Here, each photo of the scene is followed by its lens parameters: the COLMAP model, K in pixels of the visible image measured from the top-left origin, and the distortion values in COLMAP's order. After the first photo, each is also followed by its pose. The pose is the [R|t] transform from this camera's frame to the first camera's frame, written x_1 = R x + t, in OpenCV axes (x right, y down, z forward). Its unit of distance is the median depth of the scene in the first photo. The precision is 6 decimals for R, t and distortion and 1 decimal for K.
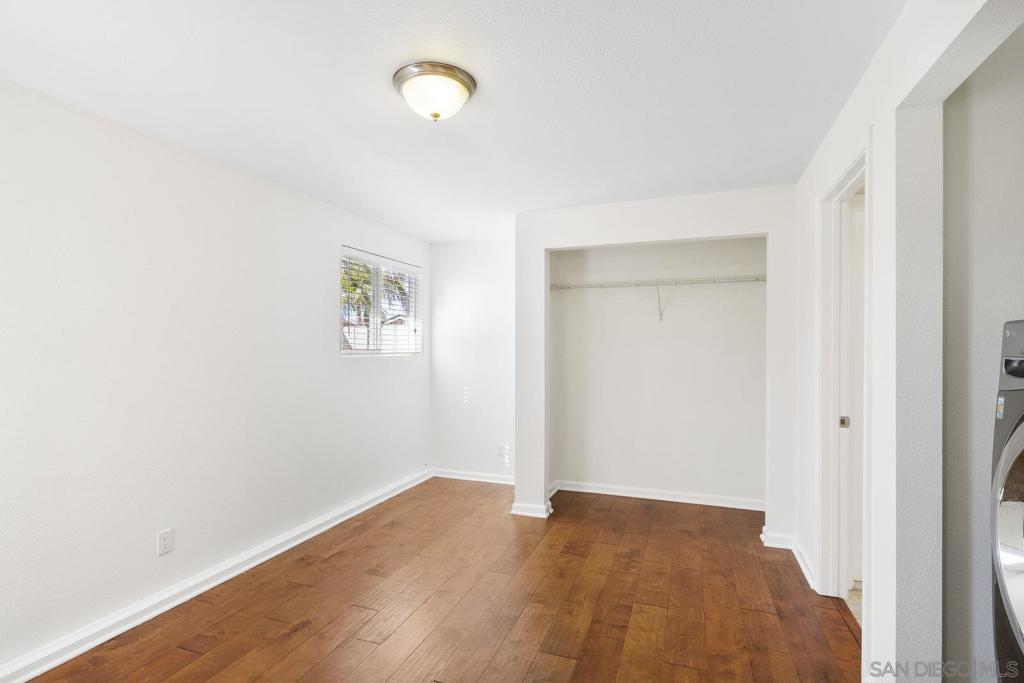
lens RADIAL K [[485.7, 0, 512.0], [0, 485.7, 341.9], [0, 0, 1]] dist [-0.040565, 0.015665]
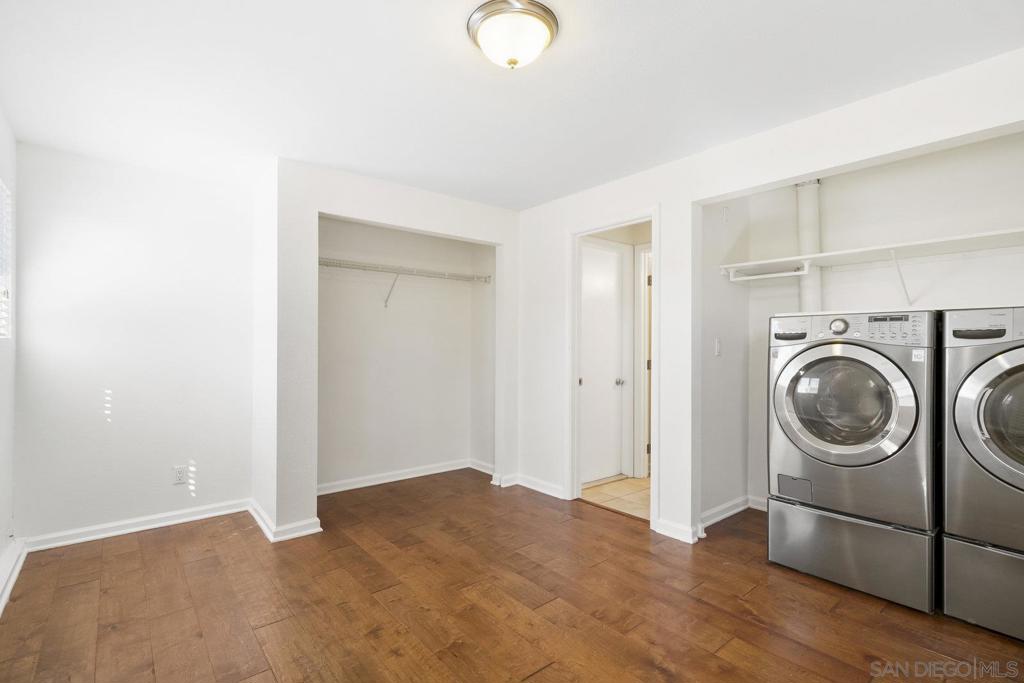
lens RADIAL K [[485.7, 0, 514.4], [0, 485.7, 344.7], [0, 0, 1]] dist [-0.040565, 0.015665]
pose [[0.464862, 0.003640, 0.885376, -0.527199], [-0.012116, 0.999924, 0.002250, 0.033519], [-0.885300, -0.011774, 0.464871, 0.320705]]
